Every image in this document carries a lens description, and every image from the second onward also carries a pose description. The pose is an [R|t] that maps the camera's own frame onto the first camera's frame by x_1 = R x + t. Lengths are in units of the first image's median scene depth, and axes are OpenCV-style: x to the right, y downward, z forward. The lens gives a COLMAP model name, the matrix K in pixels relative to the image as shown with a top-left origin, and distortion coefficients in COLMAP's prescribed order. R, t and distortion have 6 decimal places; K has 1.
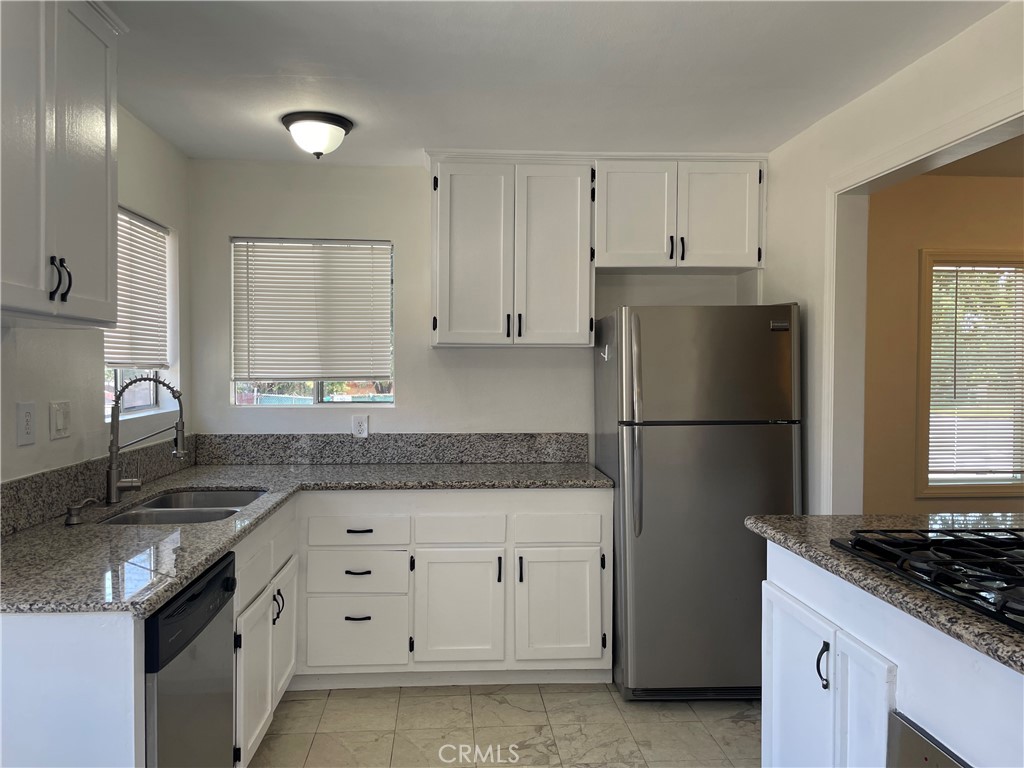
lens RADIAL K [[773.5, 0, 505.0], [0, 773.5, 385.4], [0, 0, 1]] dist [0.056658, -0.012698]
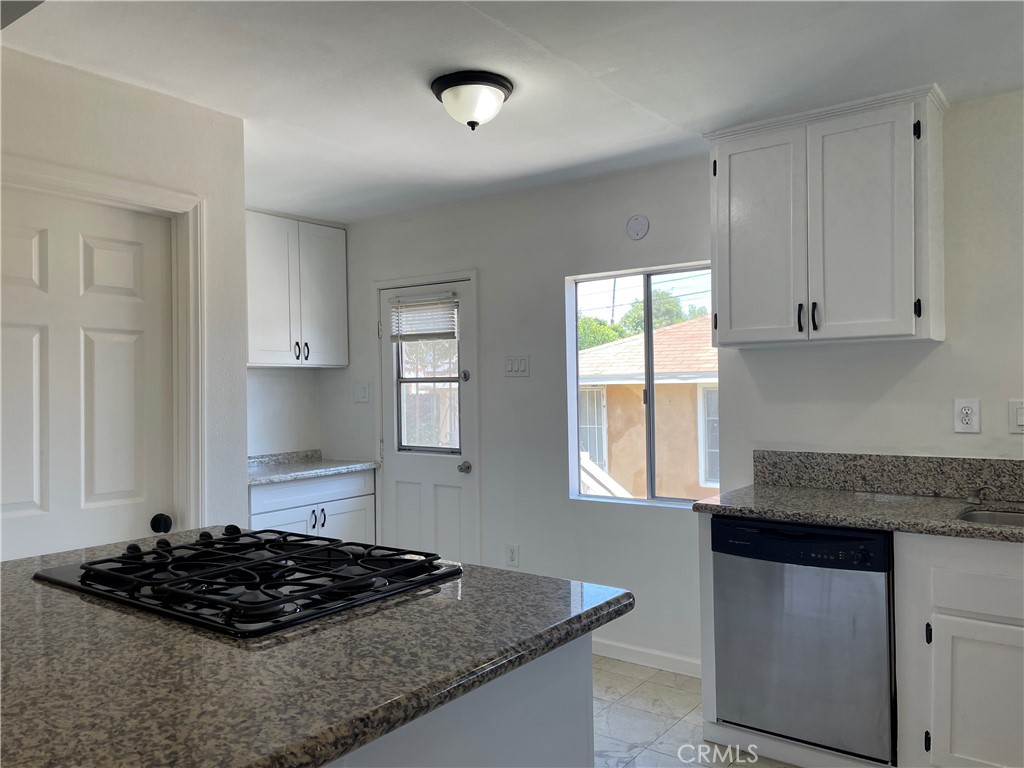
lens RADIAL K [[775.6, 0, 506.4], [0, 775.6, 380.2], [0, 0, 1]] dist [0.089912, -0.110041]
pose [[-0.661343, -0.000347, -0.750084, 0.500991], [-0.004093, 0.999987, 0.003146, -0.005652], [0.750073, 0.005151, -0.661335, 0.780980]]
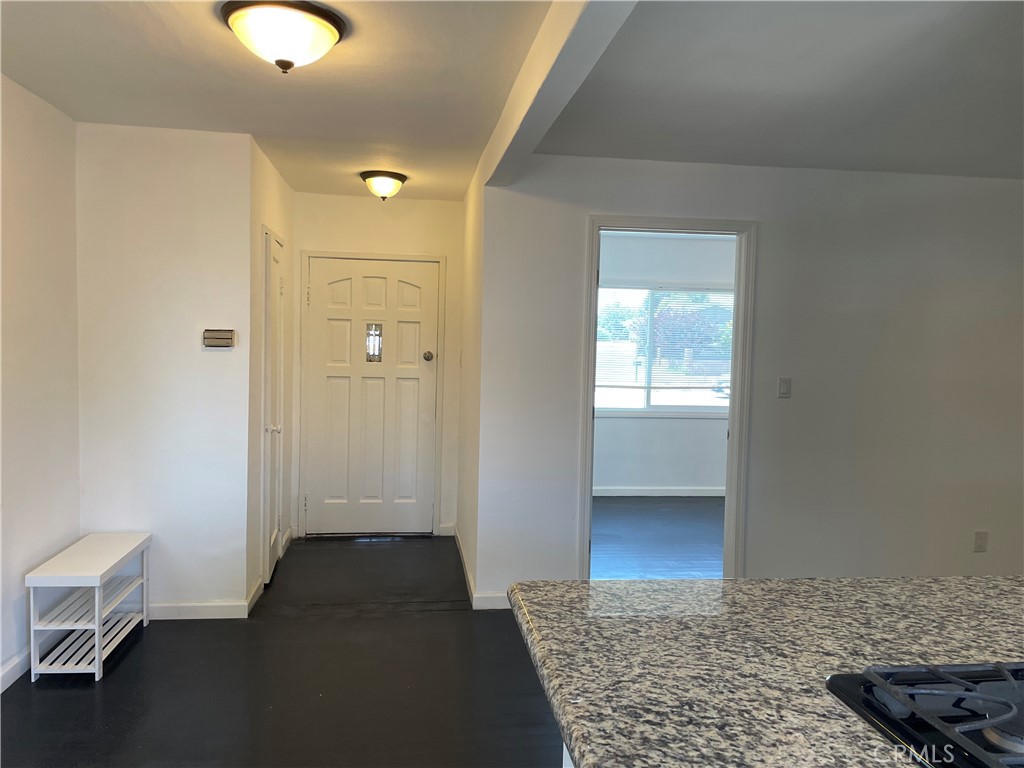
lens RADIAL K [[775.6, 0, 505.6], [0, 775.6, 390.1], [0, 0, 1]] dist [0.089912, -0.110041]
pose [[-0.053831, -0.065338, 0.996410, 0.082018], [-0.002985, 0.997863, 0.065272, -0.018636], [-0.998546, 0.000539, -0.053911, 0.622727]]
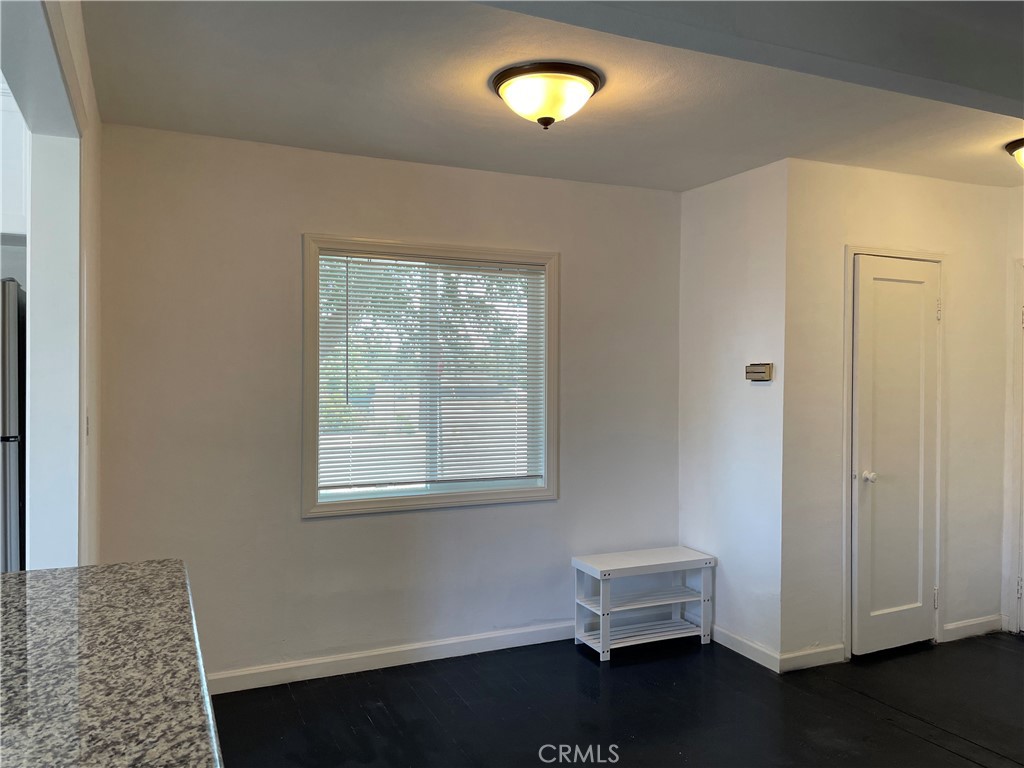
lens RADIAL K [[775.6, 0, 504.2], [0, 775.6, 375.4], [0, 0, 1]] dist [0.089912, -0.110041]
pose [[0.942272, 0.001287, 0.334847, 0.468606], [0.005218, 0.999815, -0.018525, 0.002028], [-0.334809, 0.019203, 0.942090, 0.115846]]
